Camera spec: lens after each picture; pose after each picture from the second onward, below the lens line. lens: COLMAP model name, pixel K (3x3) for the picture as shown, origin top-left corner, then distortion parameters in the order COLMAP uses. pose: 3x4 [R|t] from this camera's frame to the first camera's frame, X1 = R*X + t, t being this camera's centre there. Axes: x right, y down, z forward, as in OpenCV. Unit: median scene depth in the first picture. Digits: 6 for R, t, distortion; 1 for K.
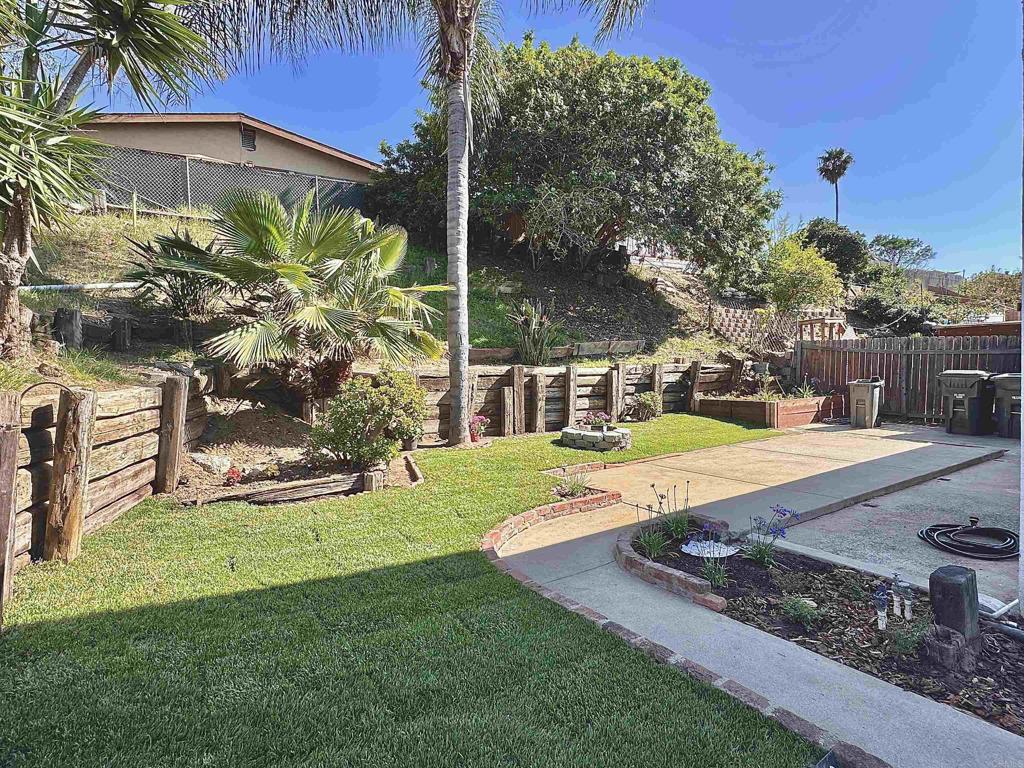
lens RADIAL K [[545.8, 0, 512.0], [0, 545.8, 384.0], [0, 0, 1]] dist [0.002094, 0.001072]
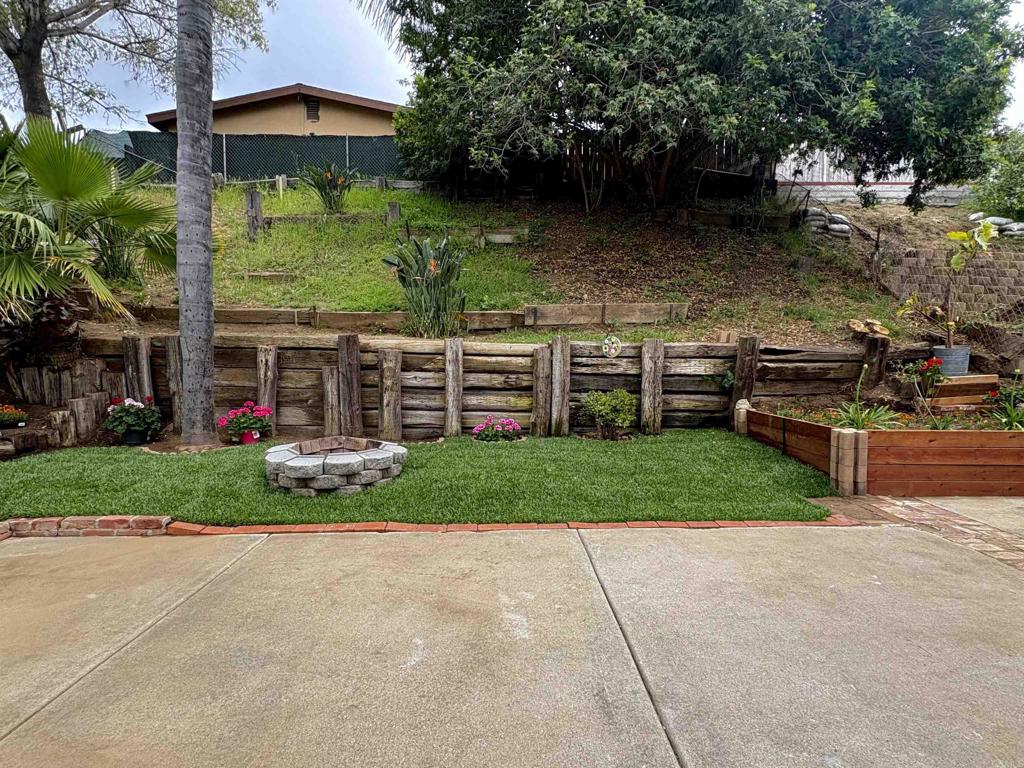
lens RADIAL K [[507.2, 0, 512.0], [0, 507.2, 384.0], [0, 0, 1]] dist [0.000438, 0.000773]
pose [[0.860850, 0.058086, -0.505532, 0.655098], [-0.043067, 0.998216, 0.041360, -0.011959], [0.507032, -0.013833, 0.861816, 0.758828]]
